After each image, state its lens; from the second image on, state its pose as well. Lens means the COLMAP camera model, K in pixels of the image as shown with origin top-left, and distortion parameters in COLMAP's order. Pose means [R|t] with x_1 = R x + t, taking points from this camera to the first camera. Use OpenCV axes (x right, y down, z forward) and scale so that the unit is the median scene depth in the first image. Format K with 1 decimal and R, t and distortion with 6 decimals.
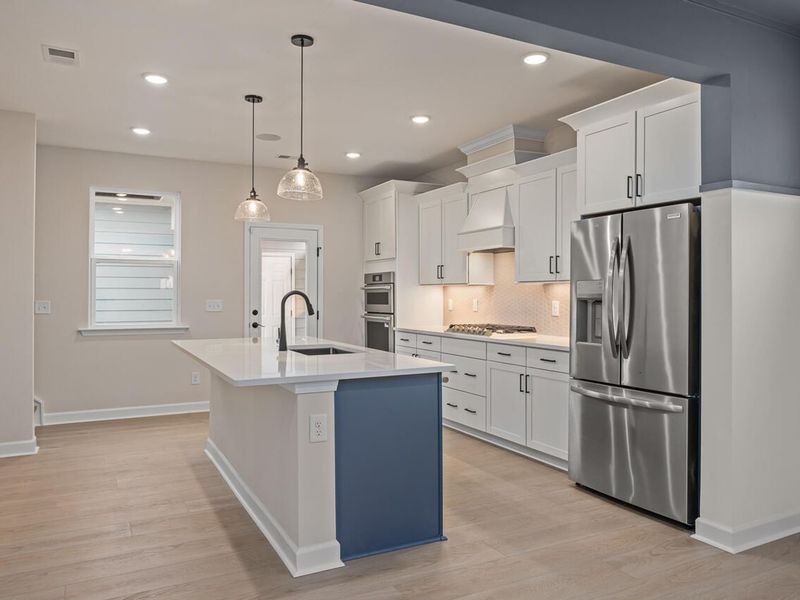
lens RADIAL K [[607.7, 0, 412.0], [0, 607.7, 290.1], [0, 0, 1]] dist [-0.007573, 0.006235]
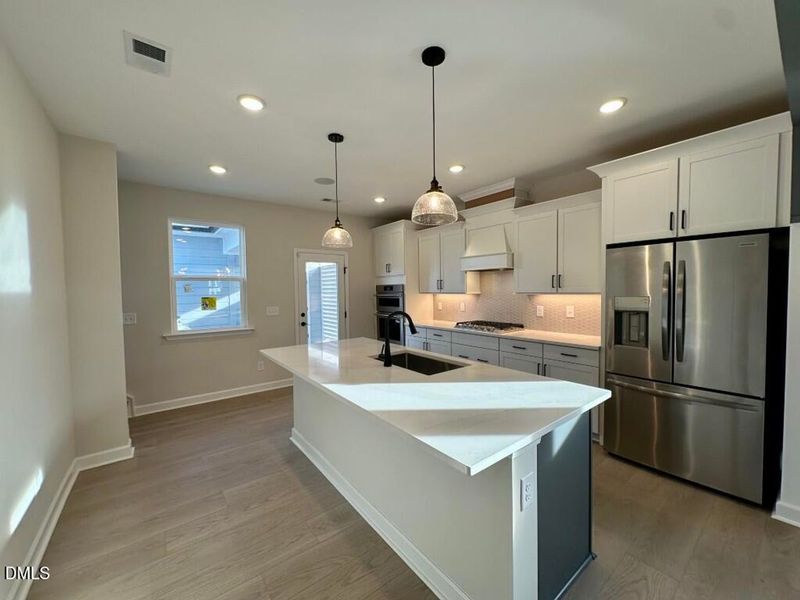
lens RADIAL K [[320.6, 0, 402.4], [0, 320.6, 300.6], [0, 0, 1]] dist [-0.002028, 0.000007]
pose [[0.984513, -0.020132, 0.174150, -0.218444], [0.012875, 0.999005, 0.042701, -0.032081], [-0.174836, -0.039797, 0.983793, 0.333133]]
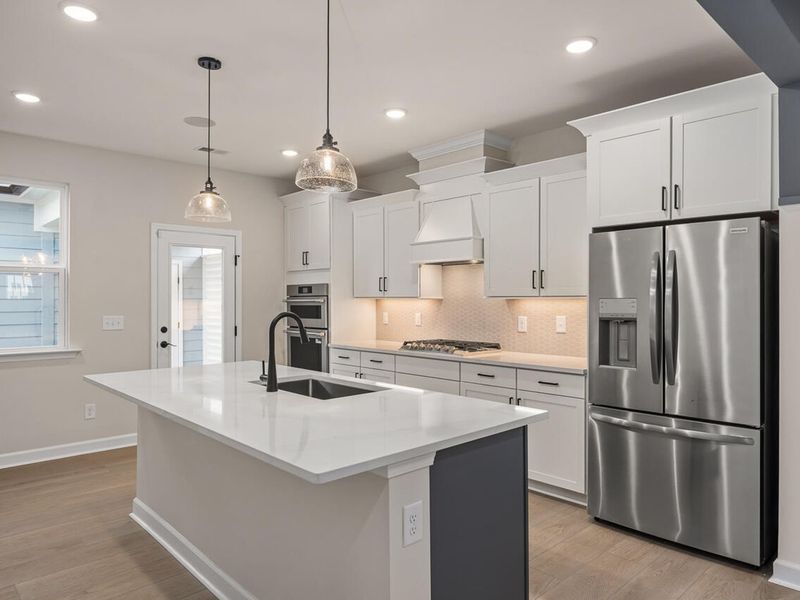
lens RADIAL K [[539.0, 0, 409.7], [0, 539.0, 298.0], [0, 0, 1]] dist [-0.010709, 0.000245]
pose [[0.961893, -0.000045, 0.273424, -0.177491], [-0.001002, 0.999993, 0.003691, -0.014942], [-0.273423, -0.003824, 0.961886, 0.233620]]
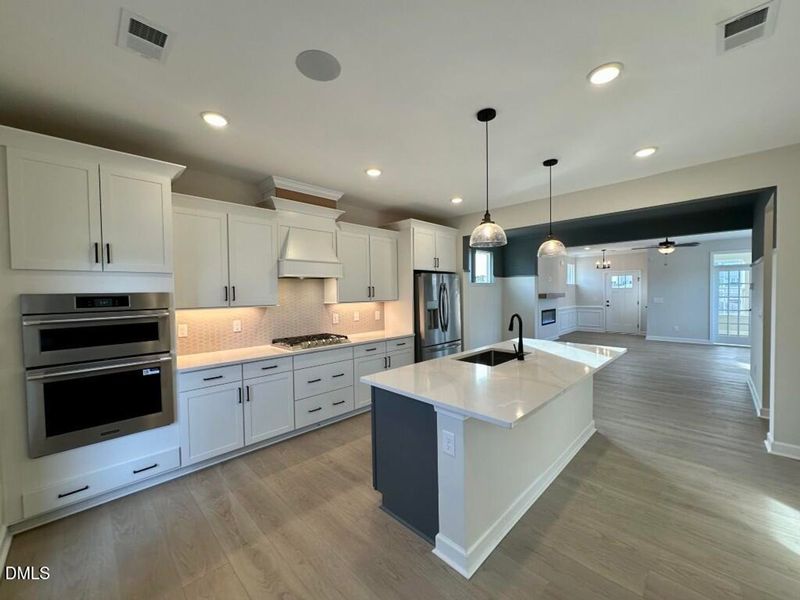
lens RADIAL K [[319.9, 0, 396.6], [0, 319.9, 301.3], [0, 0, 1]] dist [-0.007205, 0.002702]
pose [[-0.291306, -0.022515, 0.956365, -0.614322], [0.008363, 0.999625, 0.026081, -0.036365], [-0.956593, 0.015596, -0.291008, 1.128641]]
